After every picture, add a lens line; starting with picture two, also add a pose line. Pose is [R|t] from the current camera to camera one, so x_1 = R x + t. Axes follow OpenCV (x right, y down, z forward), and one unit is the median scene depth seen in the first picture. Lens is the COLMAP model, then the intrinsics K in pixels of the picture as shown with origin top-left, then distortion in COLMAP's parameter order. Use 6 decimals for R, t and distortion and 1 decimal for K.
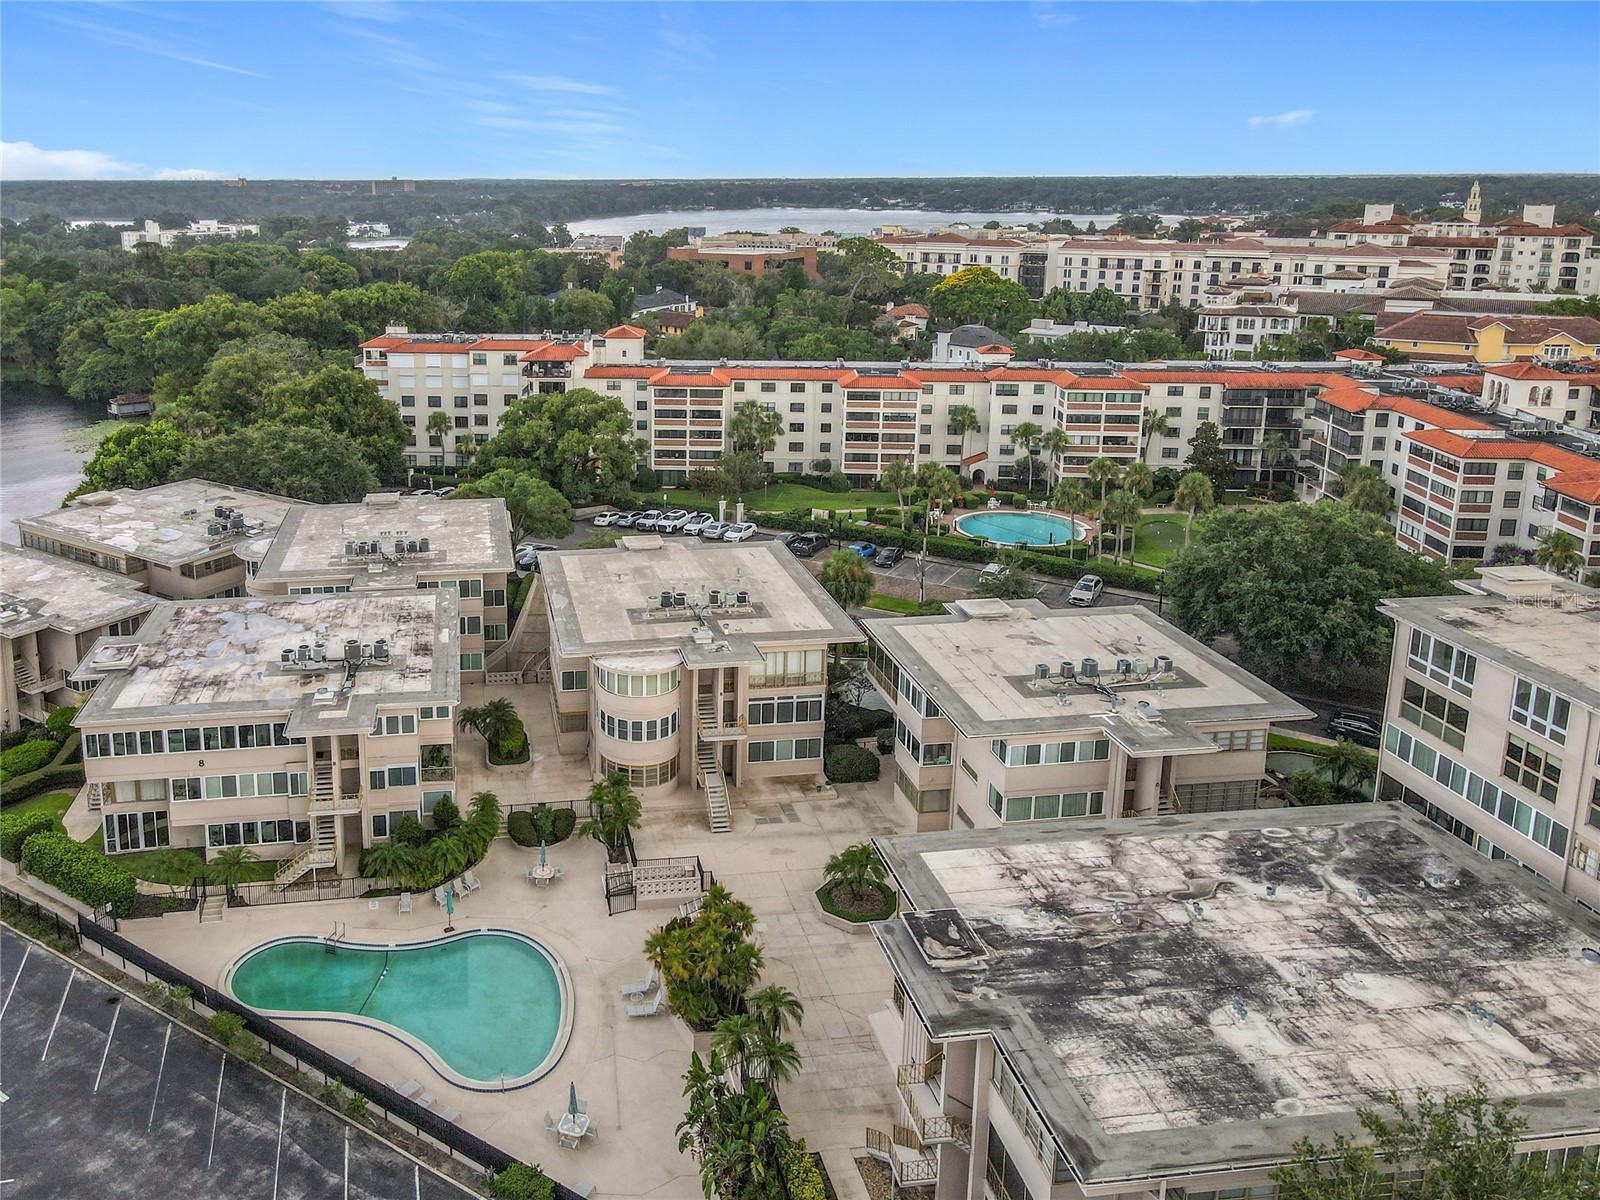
lens RADIAL K [[1199.4, 0, 804.0], [0, 1199.4, 598.2], [0, 0, 1]] dist [0.005857, 0.022374]
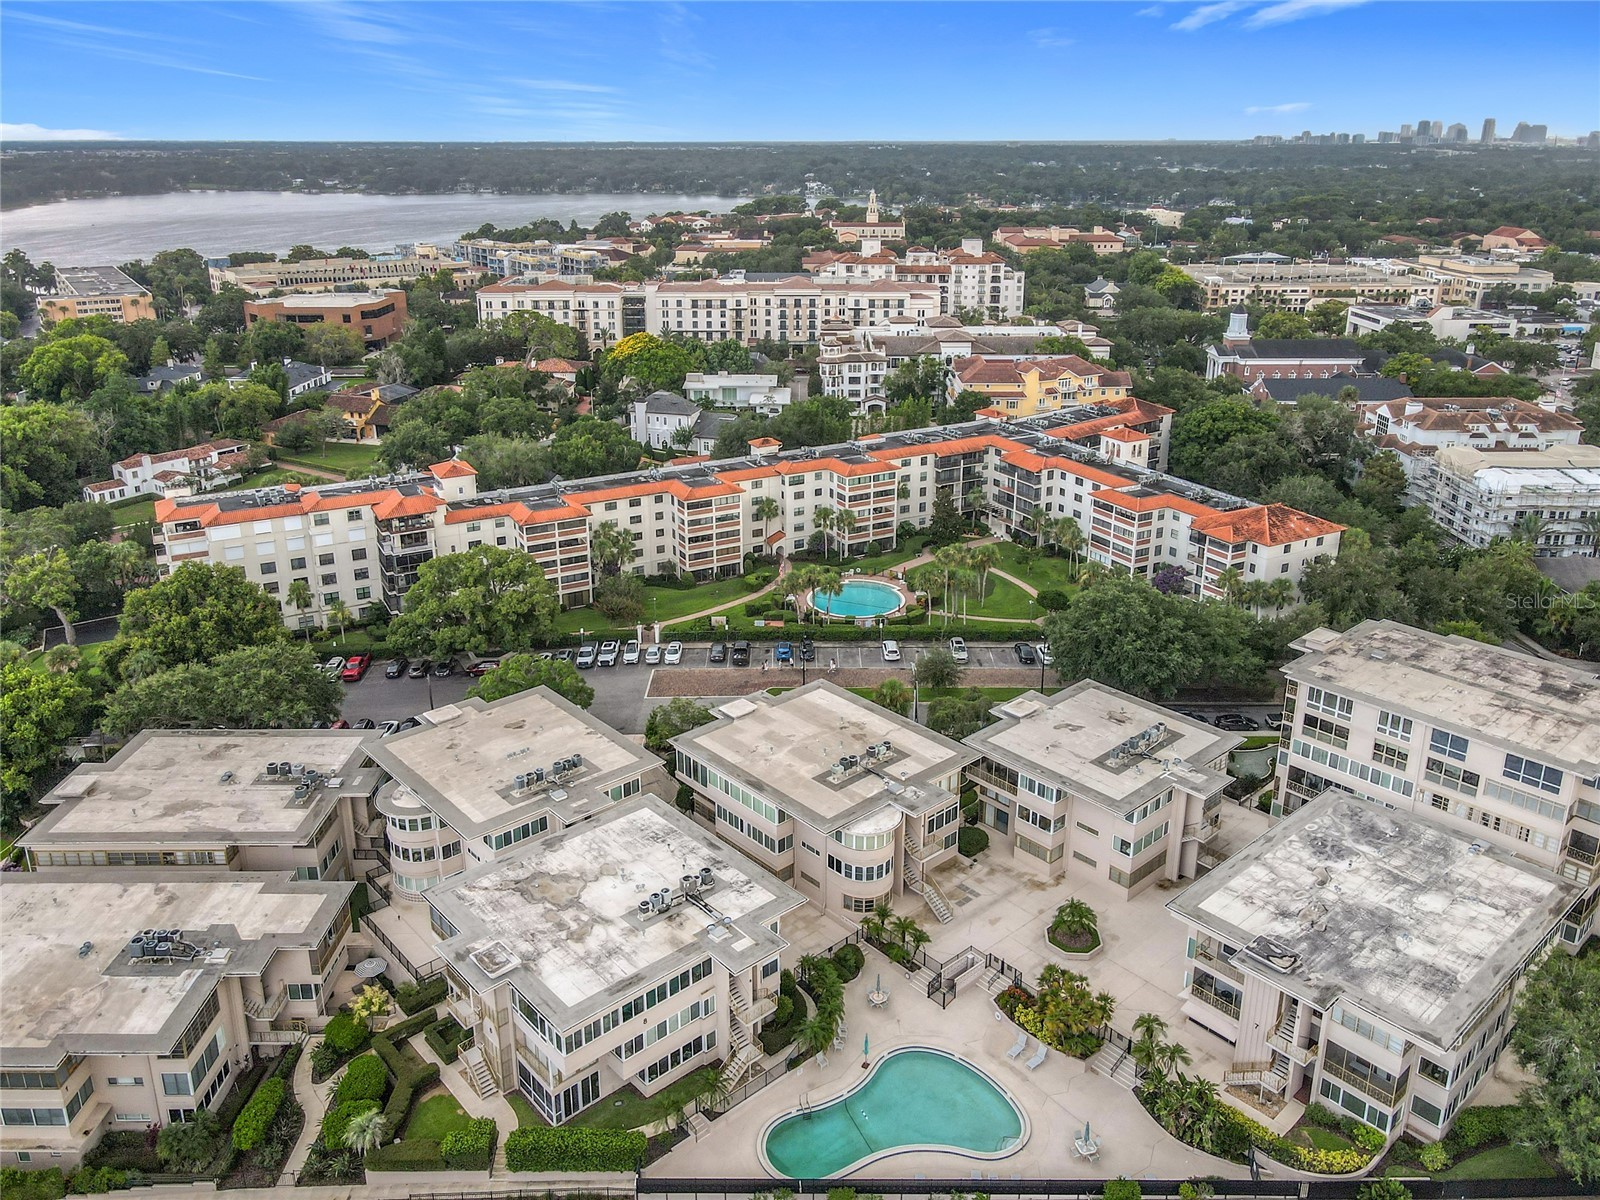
lens RADIAL K [[1199.4, 0, 804.0], [0, 1199.4, 598.2], [0, 0, 1]] dist [0.005857, 0.022374]
pose [[0.823869, -0.197069, 0.531417, -0.497927], [0.146829, 0.979807, 0.135715, -0.220433], [-0.547431, -0.033784, 0.836168, -0.031262]]
